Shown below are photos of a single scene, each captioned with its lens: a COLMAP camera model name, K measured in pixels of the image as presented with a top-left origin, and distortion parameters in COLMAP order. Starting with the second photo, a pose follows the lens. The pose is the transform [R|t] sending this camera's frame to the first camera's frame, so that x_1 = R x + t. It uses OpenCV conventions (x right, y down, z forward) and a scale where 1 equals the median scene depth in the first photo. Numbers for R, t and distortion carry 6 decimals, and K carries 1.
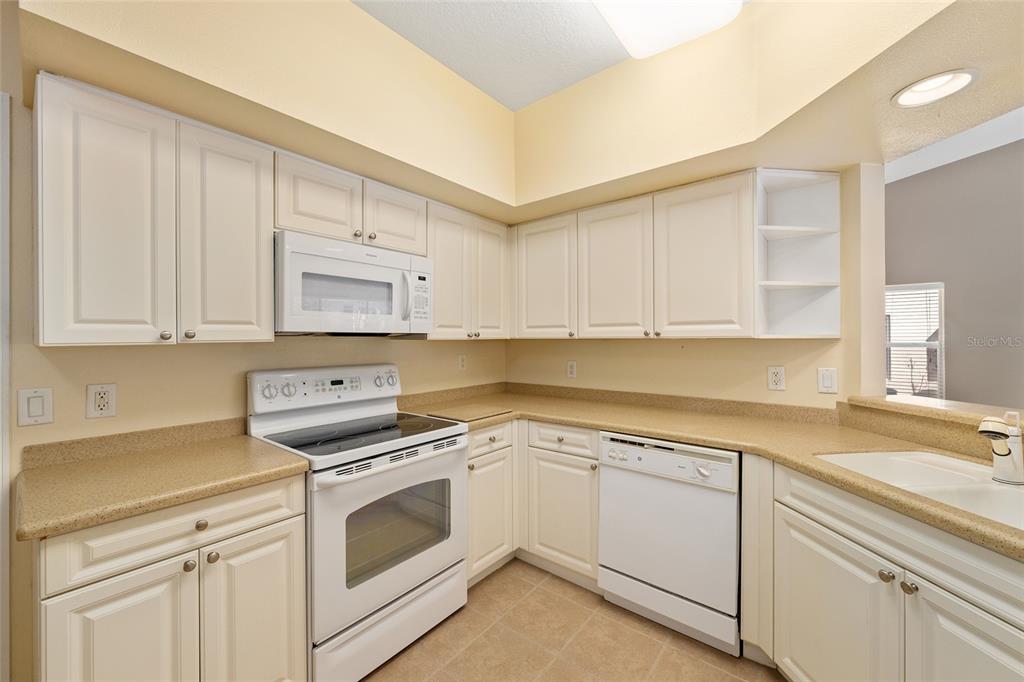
lens RADIAL K [[403.3, 0, 513.0], [0, 403.3, 335.5], [0, 0, 1]] dist [-0.002886, -0.000377]
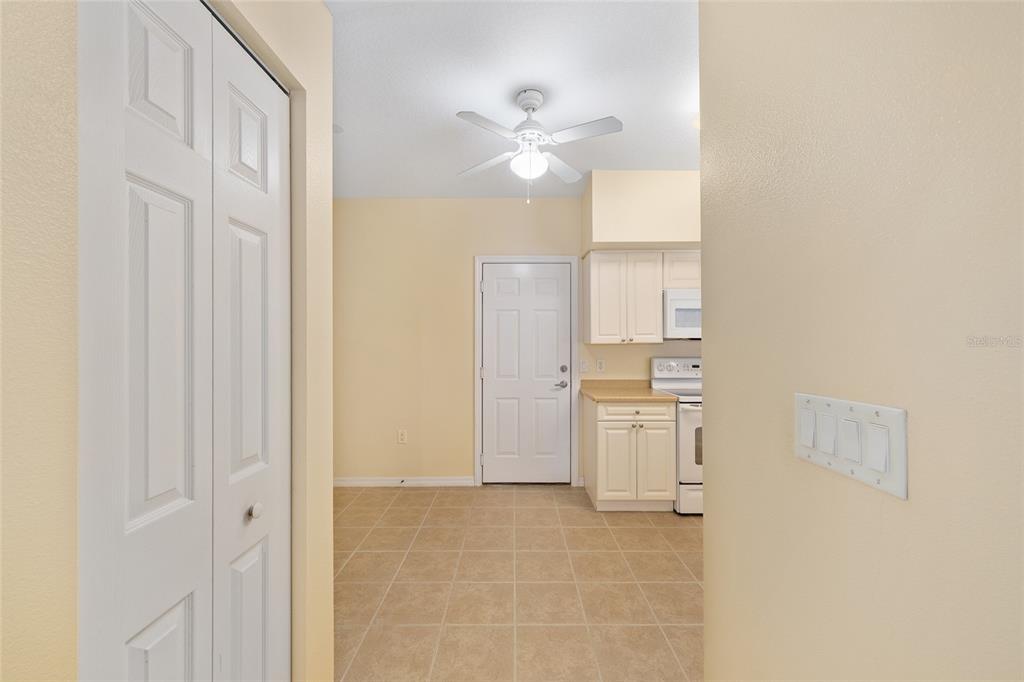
lens RADIAL K [[403.3, 0, 511.8], [0, 403.3, 342.0], [0, 0, 1]] dist [-0.002886, -0.000377]
pose [[0.626769, 0.000322, -0.779205, 0.376922], [0.004561, 0.999981, 0.004081, -0.000887], [0.779192, -0.006112, 0.626756, -0.636953]]
